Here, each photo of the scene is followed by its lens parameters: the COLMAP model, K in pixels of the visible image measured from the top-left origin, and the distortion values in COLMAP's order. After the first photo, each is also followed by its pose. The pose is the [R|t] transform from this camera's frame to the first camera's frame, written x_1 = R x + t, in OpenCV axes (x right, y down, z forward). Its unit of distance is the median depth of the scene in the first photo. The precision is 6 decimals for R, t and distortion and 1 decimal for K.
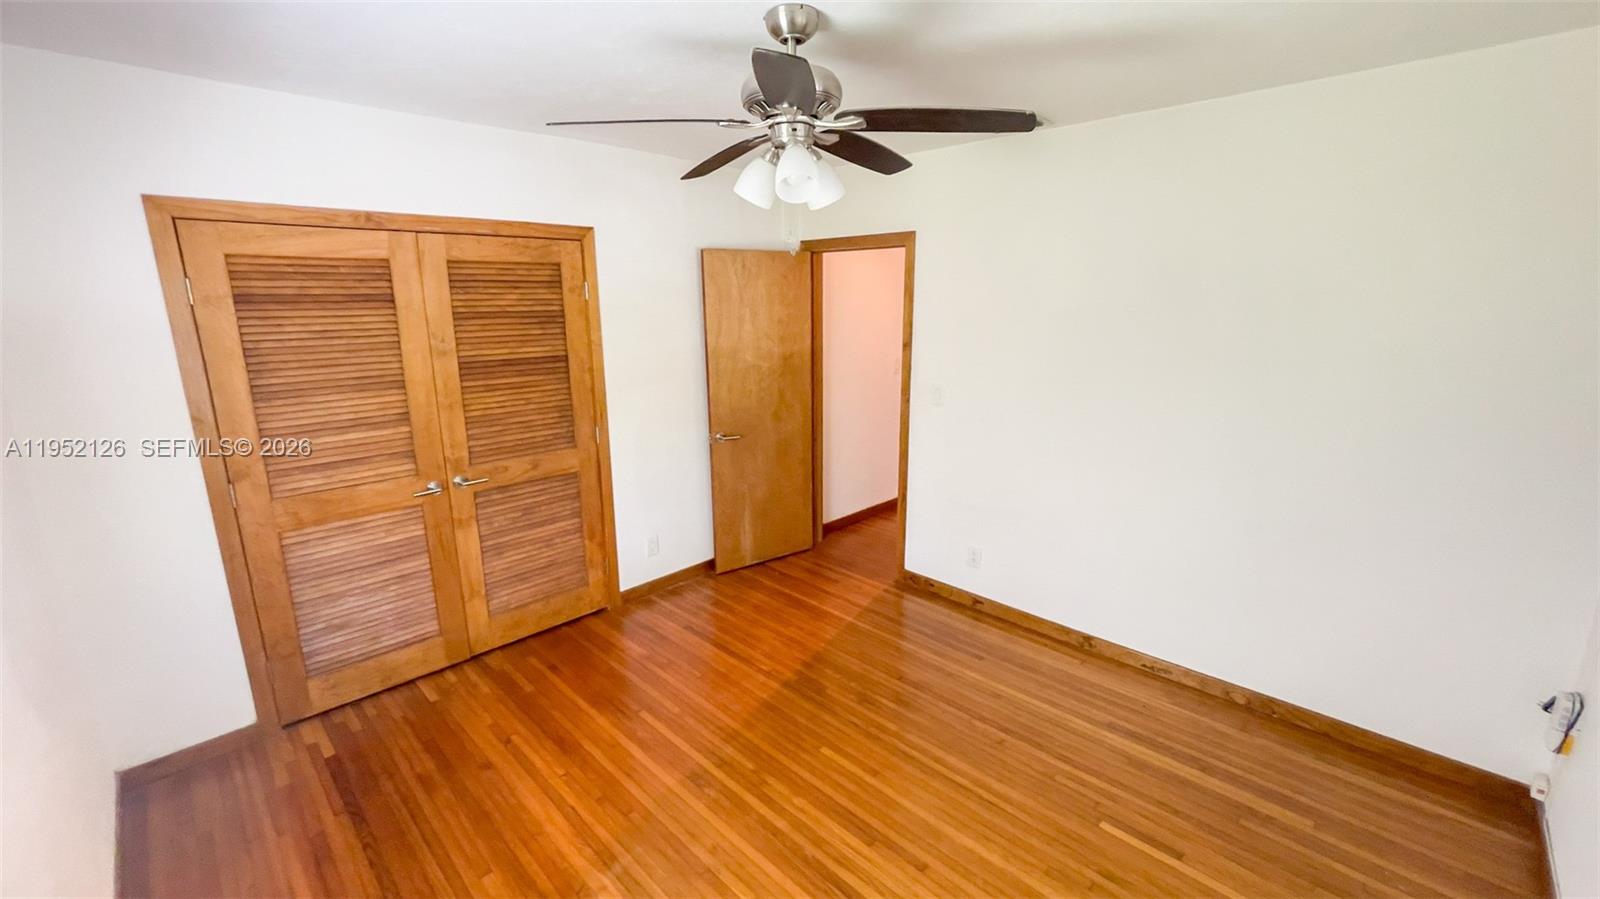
lens RADIAL K [[657.8, 0, 800.0], [0, 657.8, 449.5], [0, 0, 1]] dist [-0.001300, 0.000266]
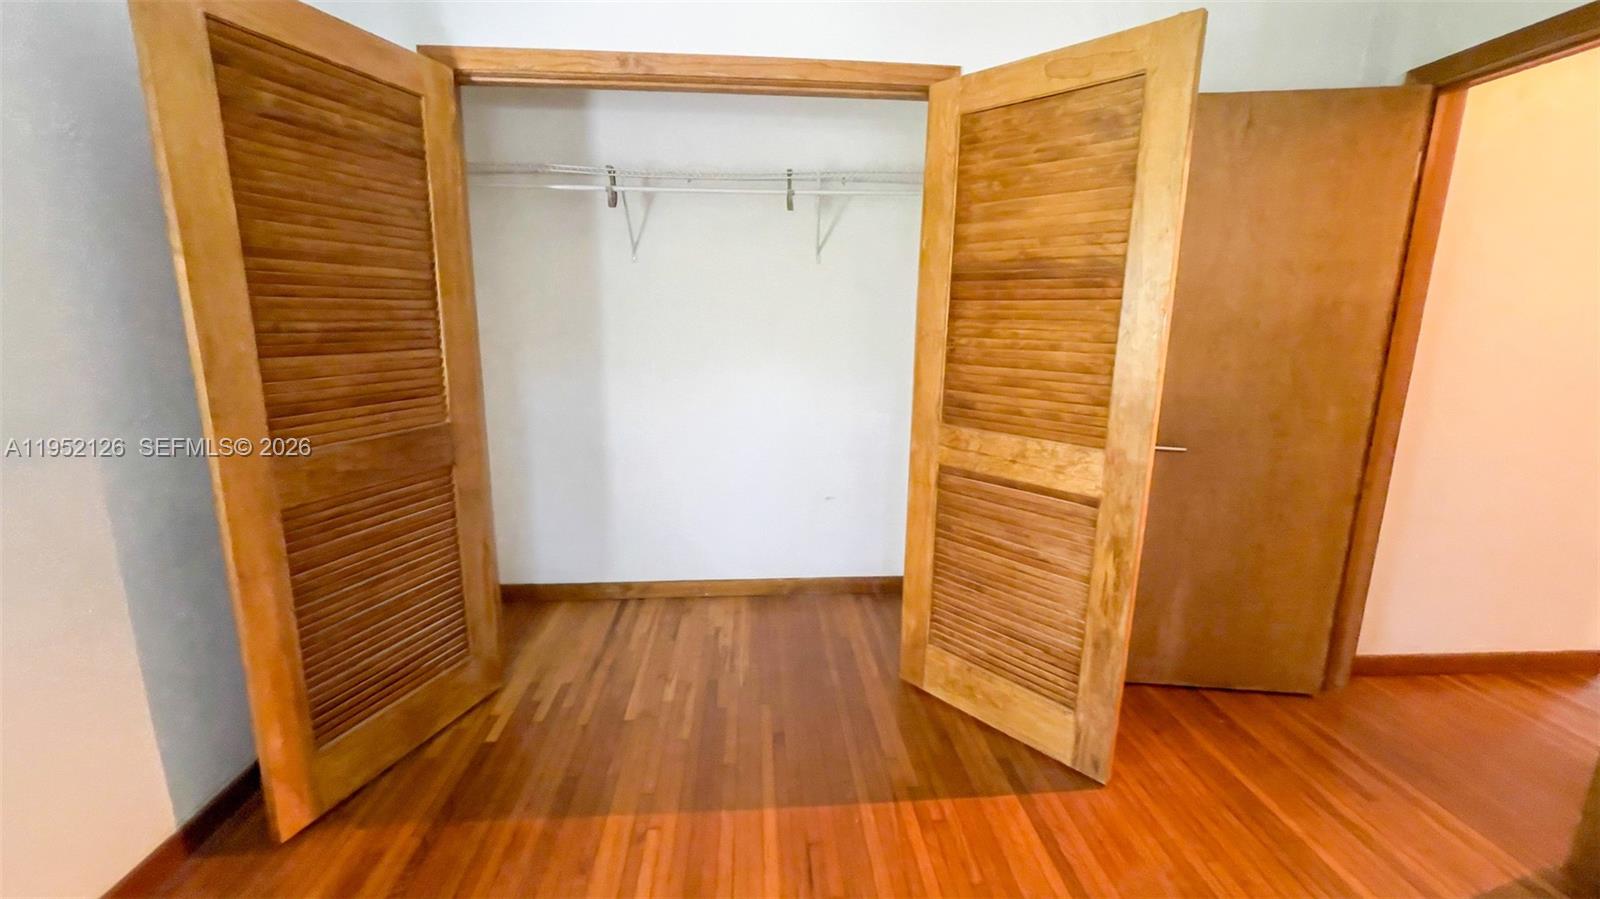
lens RADIAL K [[657.8, 0, 800.0], [0, 657.8, 449.5], [0, 0, 1]] dist [-0.001300, 0.000266]
pose [[0.754380, 0.145023, -0.640218, 0.015325], [-0.167756, 0.985497, 0.025567, 0.021416], [0.634640, 0.088113, 0.767768, 0.369958]]
